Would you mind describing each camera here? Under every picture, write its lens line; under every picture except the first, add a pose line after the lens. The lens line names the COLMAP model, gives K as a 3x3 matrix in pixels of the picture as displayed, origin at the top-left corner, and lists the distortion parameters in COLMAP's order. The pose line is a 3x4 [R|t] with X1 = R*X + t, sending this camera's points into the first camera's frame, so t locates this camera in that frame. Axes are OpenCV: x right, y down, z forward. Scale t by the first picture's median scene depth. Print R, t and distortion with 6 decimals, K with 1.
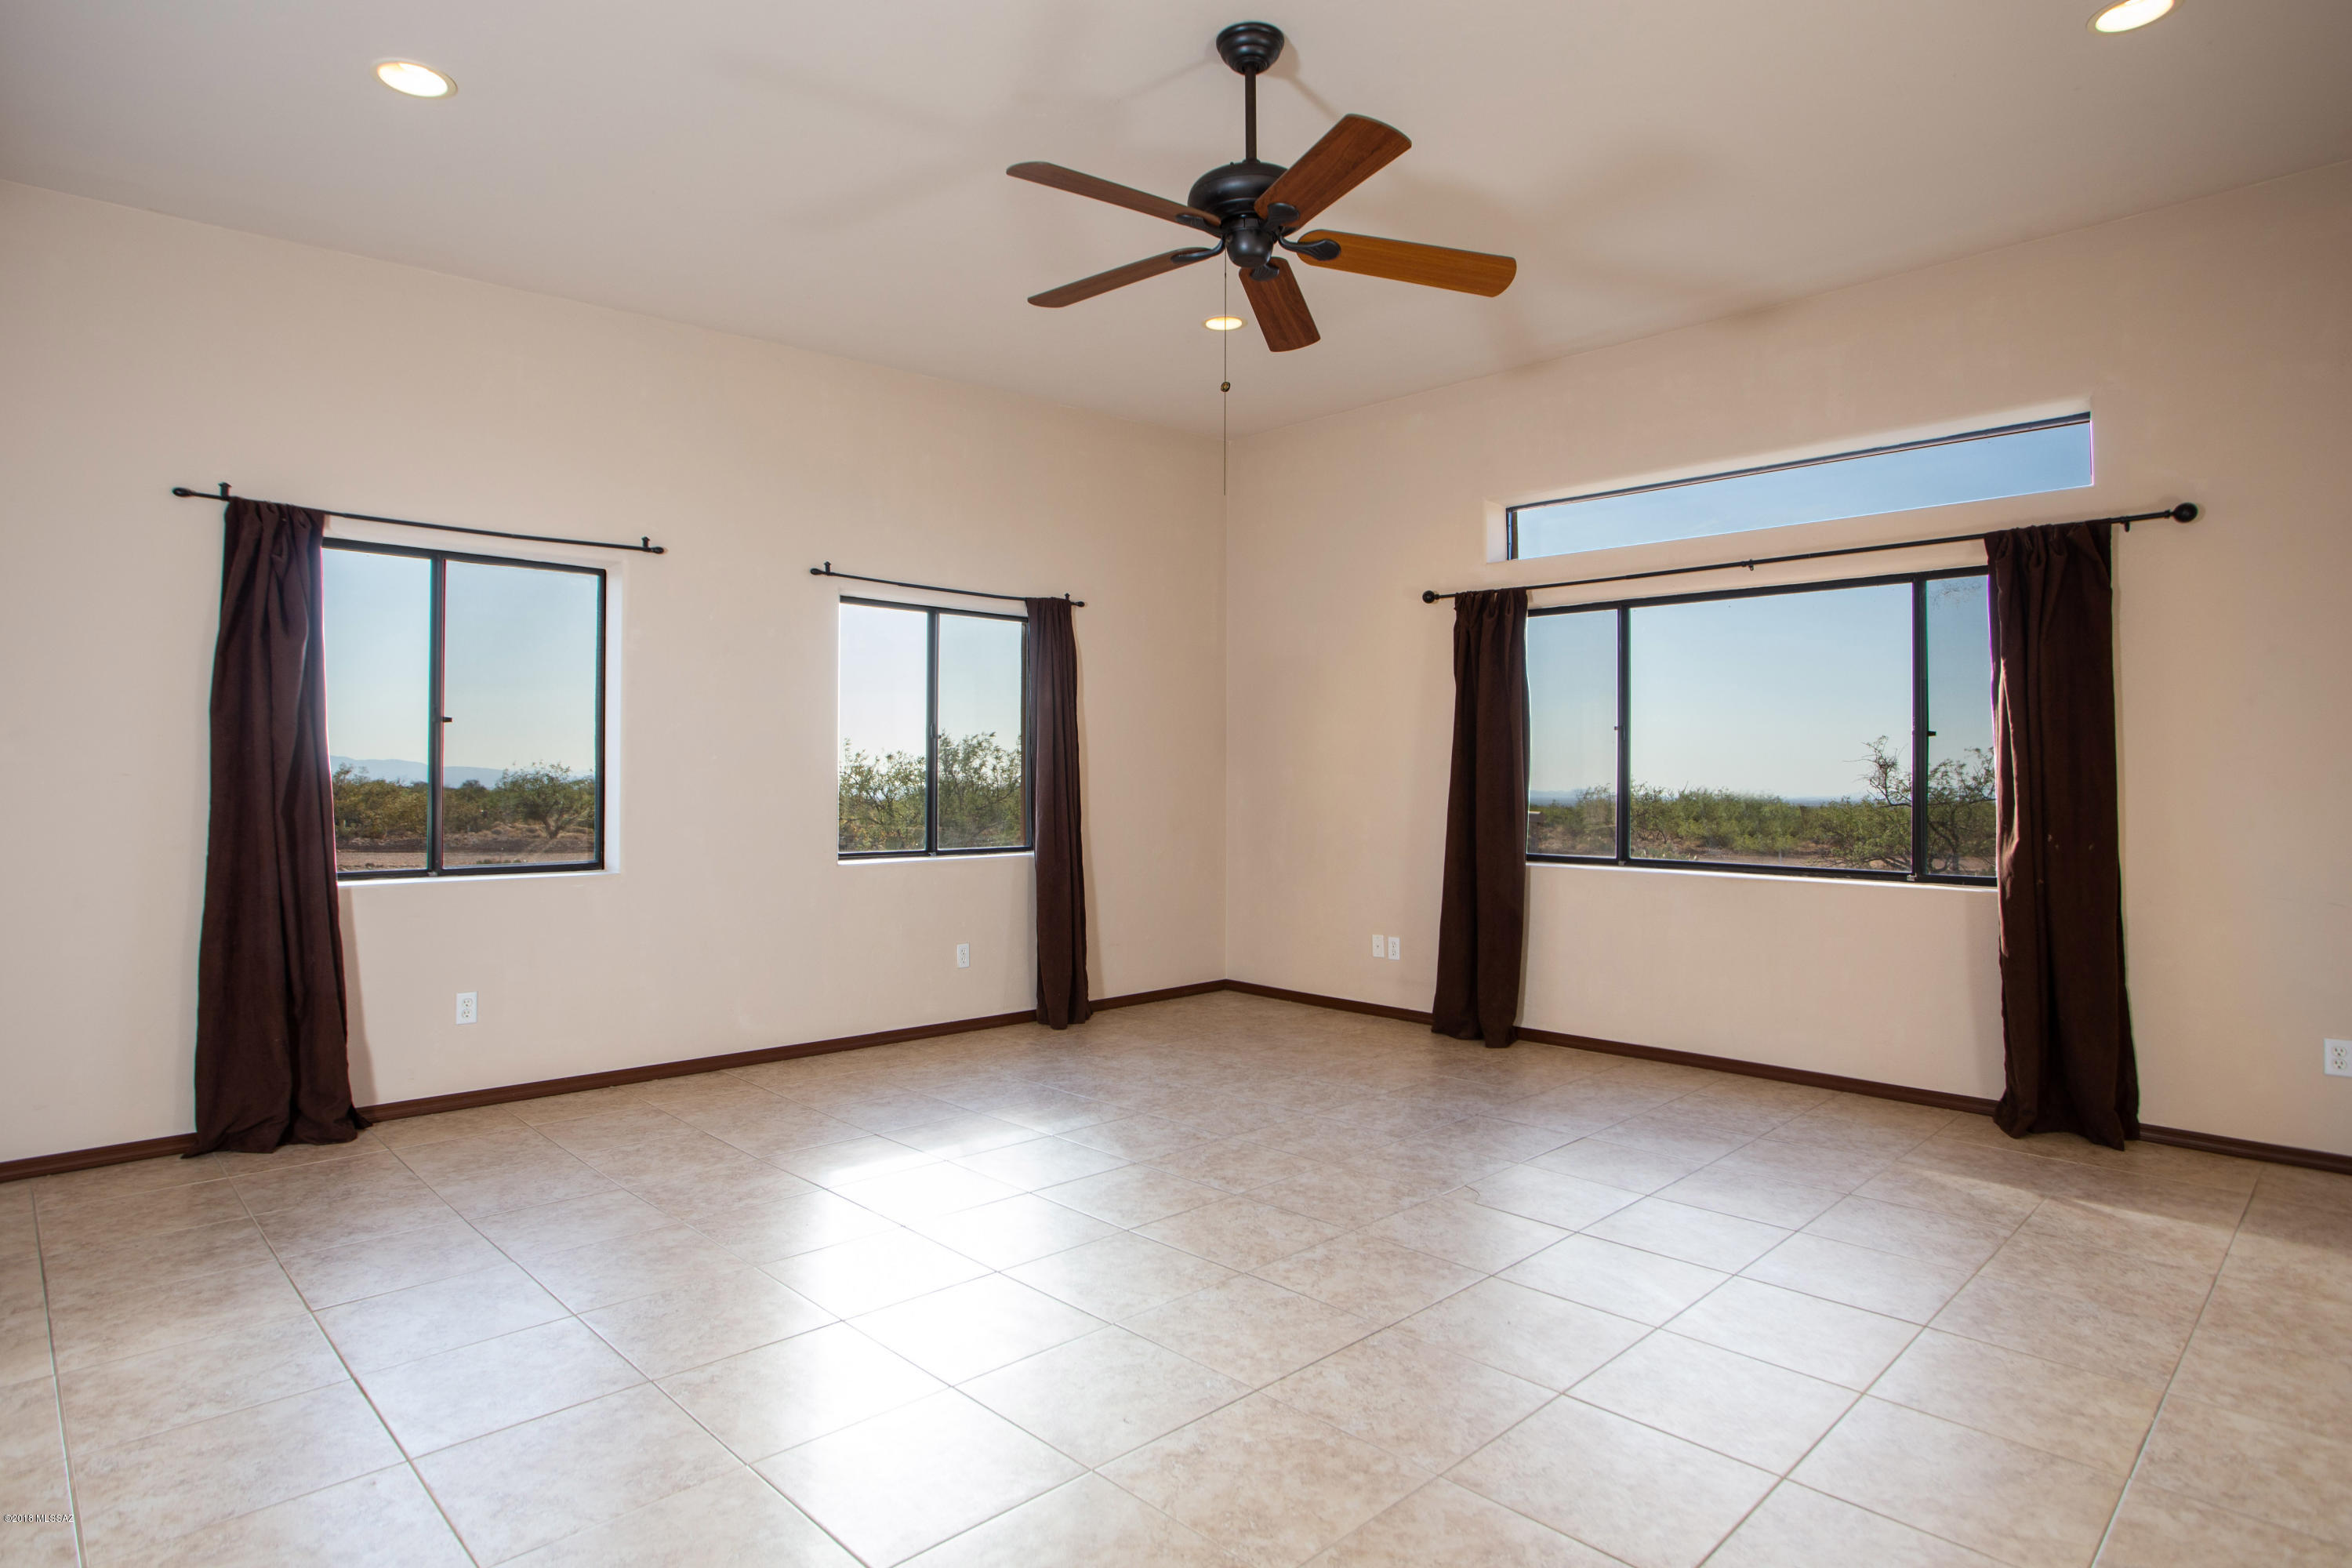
lens RADIAL K [[1293.8, 0, 1154.0], [0, 1293.8, 783.5], [0, 0, 1]] dist [-0.022785, 0.000789]
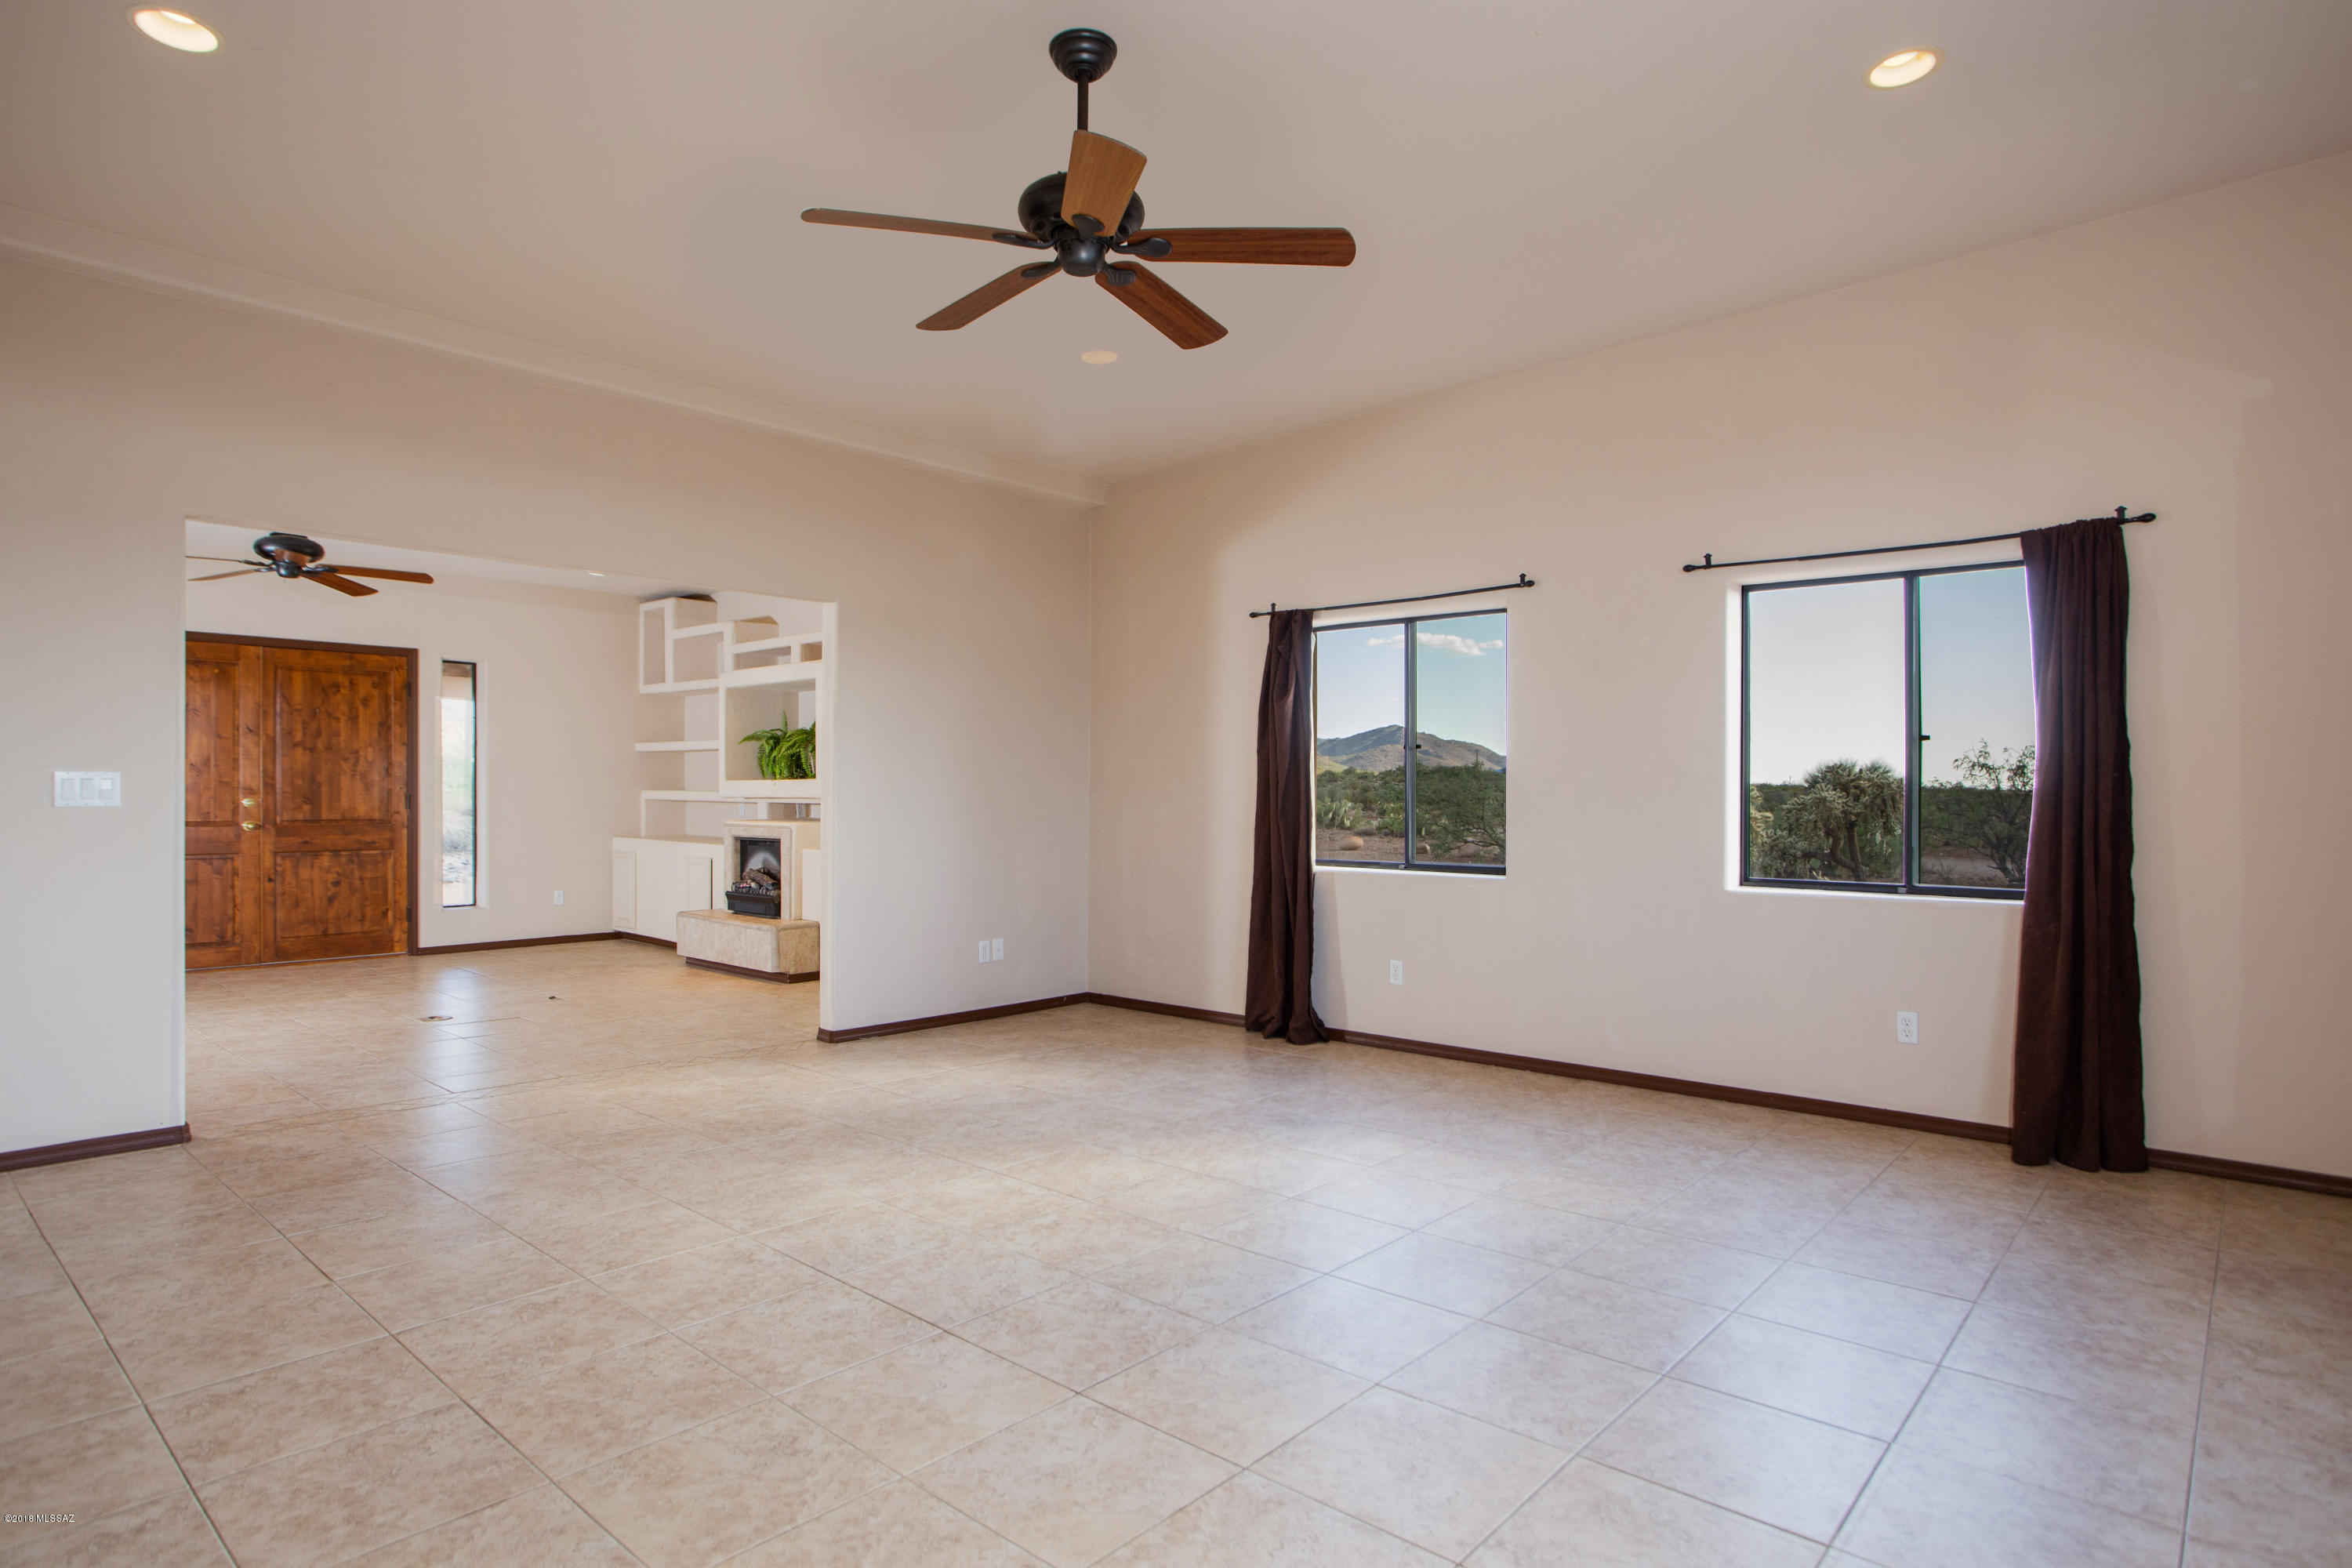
lens RADIAL K [[1293.8, 0, 1154.0], [0, 1293.8, 783.5], [0, 0, 1]] dist [-0.022785, 0.000789]
pose [[0.070515, -0.002544, -0.997507, 0.778004], [-0.001160, 0.999996, -0.002633, -0.010041], [0.997510, 0.001343, 0.070512, 0.691489]]
